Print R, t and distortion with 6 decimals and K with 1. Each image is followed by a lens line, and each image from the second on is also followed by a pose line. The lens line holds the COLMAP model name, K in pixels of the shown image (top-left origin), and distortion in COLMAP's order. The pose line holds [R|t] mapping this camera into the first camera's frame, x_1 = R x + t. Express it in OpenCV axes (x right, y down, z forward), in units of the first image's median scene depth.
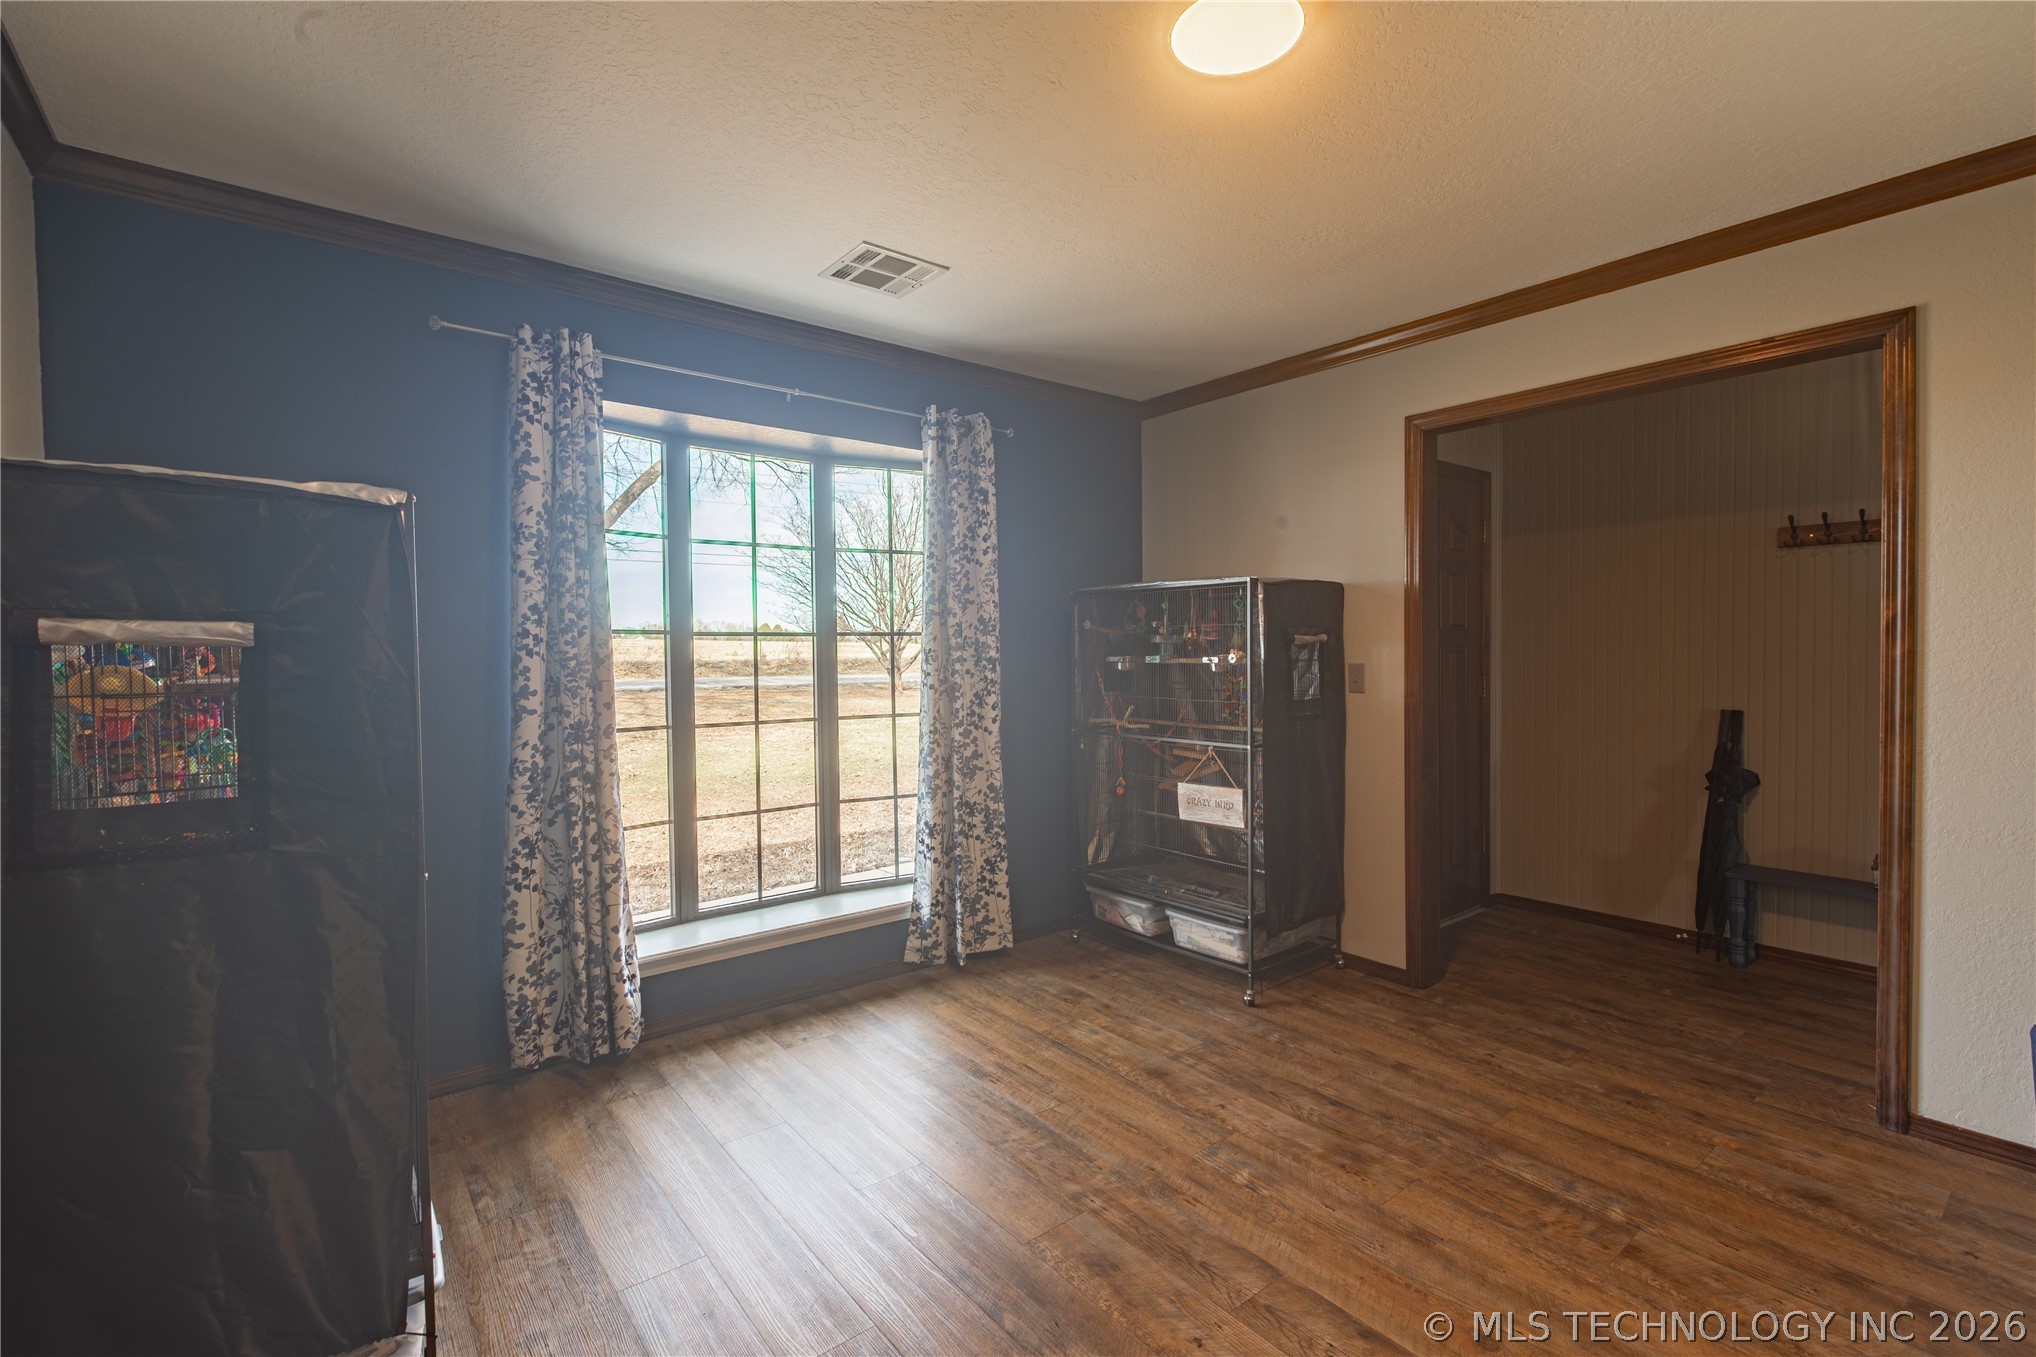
lens RADIAL K [[906.3, 0, 1013.9], [0, 906.3, 674.3], [0, 0, 1]] dist [0.002265, -0.001247]
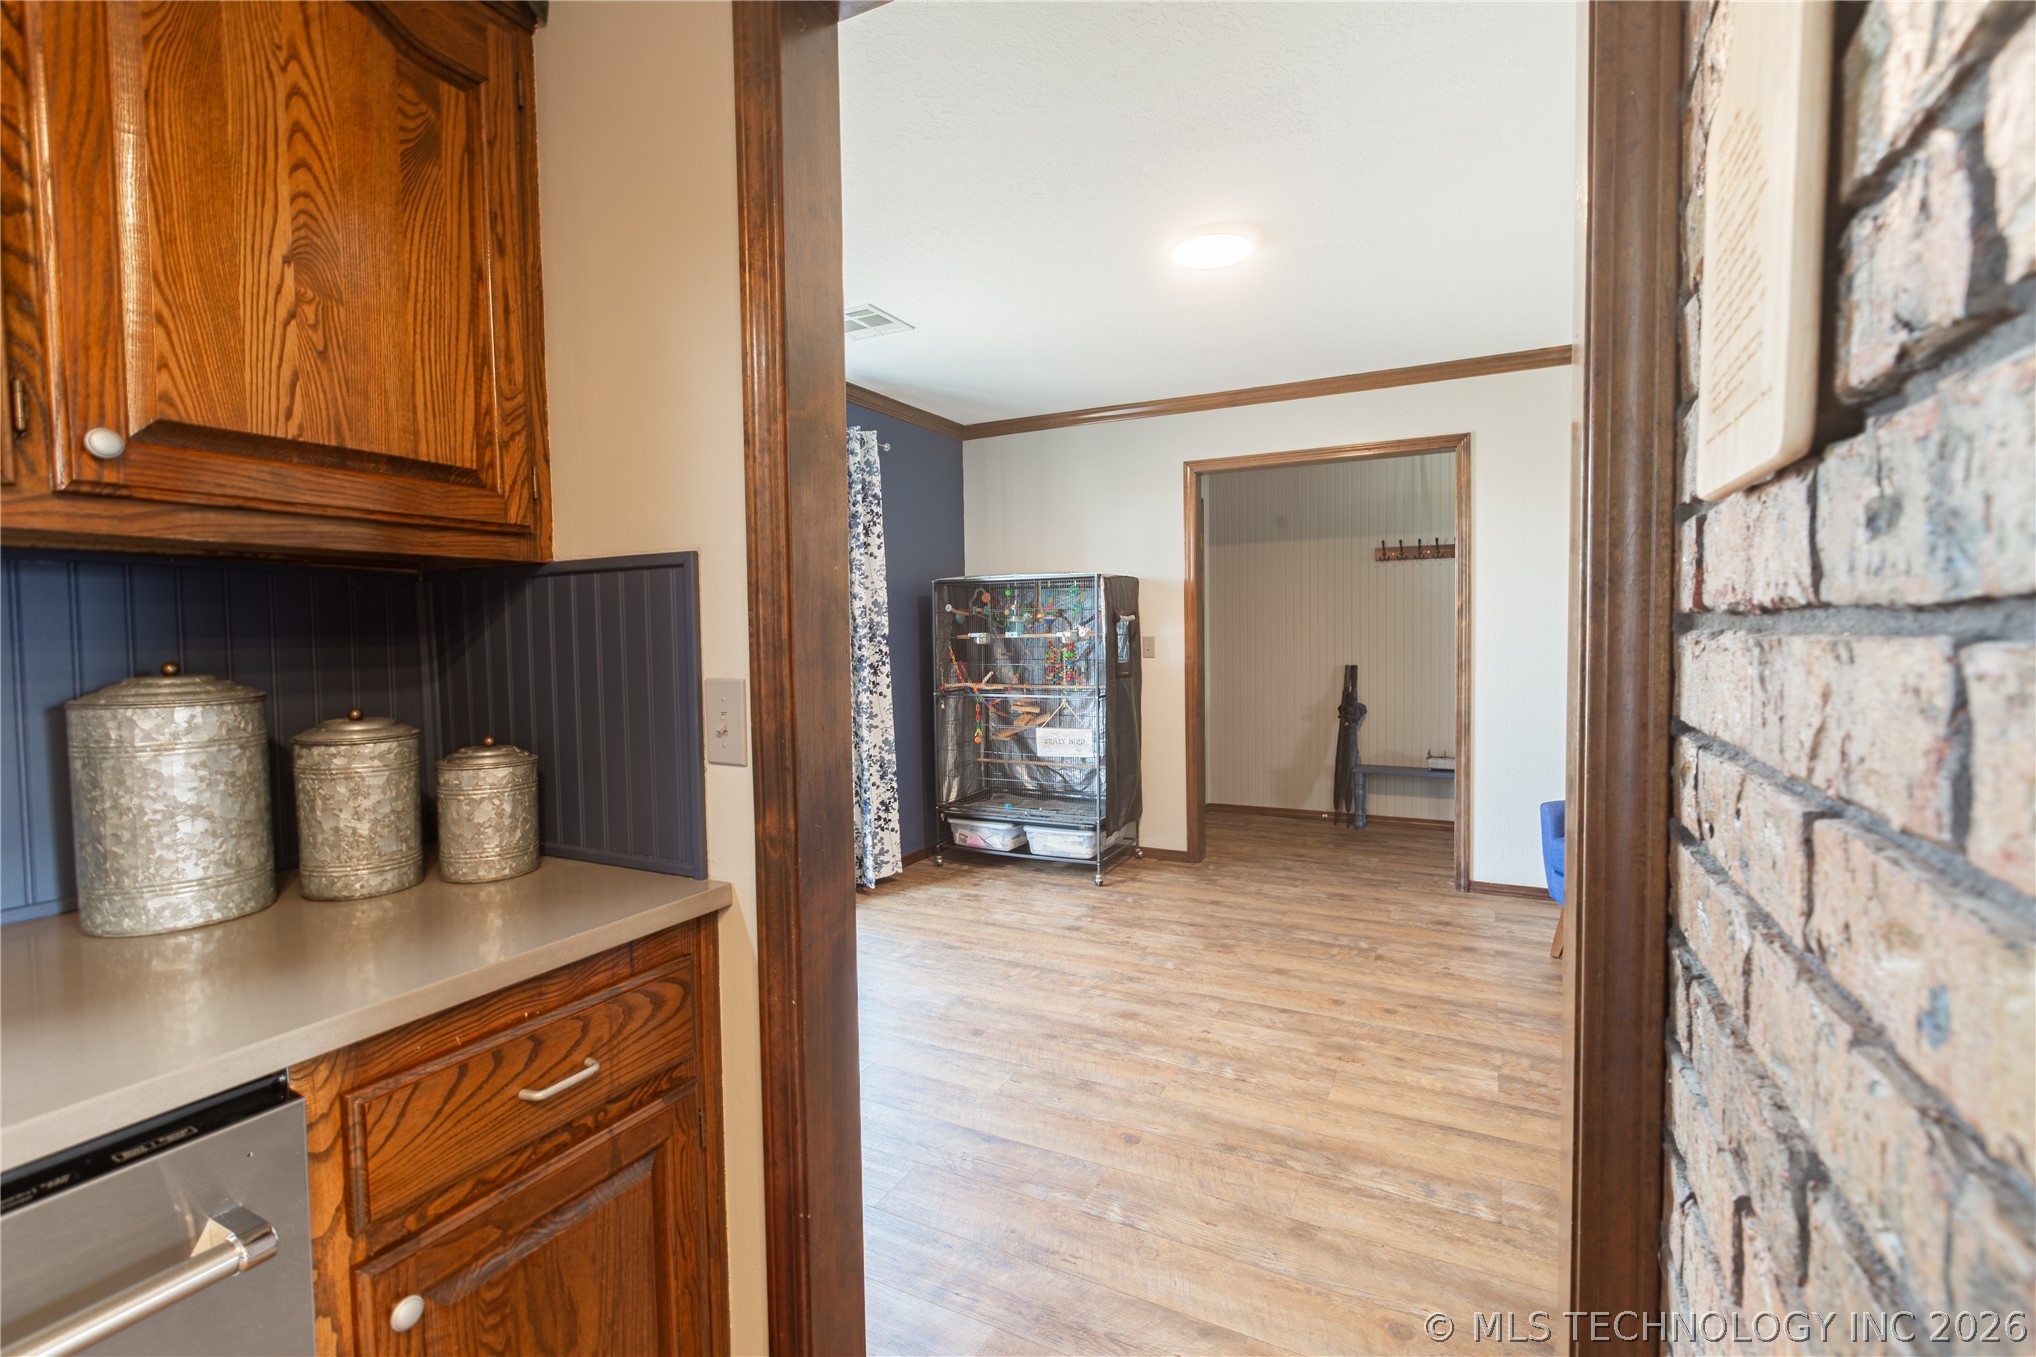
lens RADIAL K [[918.8, 0, 1011.9], [0, 918.8, 673.5], [0, 0, 1]] dist [0.002004, 0.000499]
pose [[0.912210, -0.023854, 0.409029, -0.416581], [0.017704, 0.999666, 0.018817, 0.015606], [-0.409341, -0.009923, 0.912328, -0.209124]]
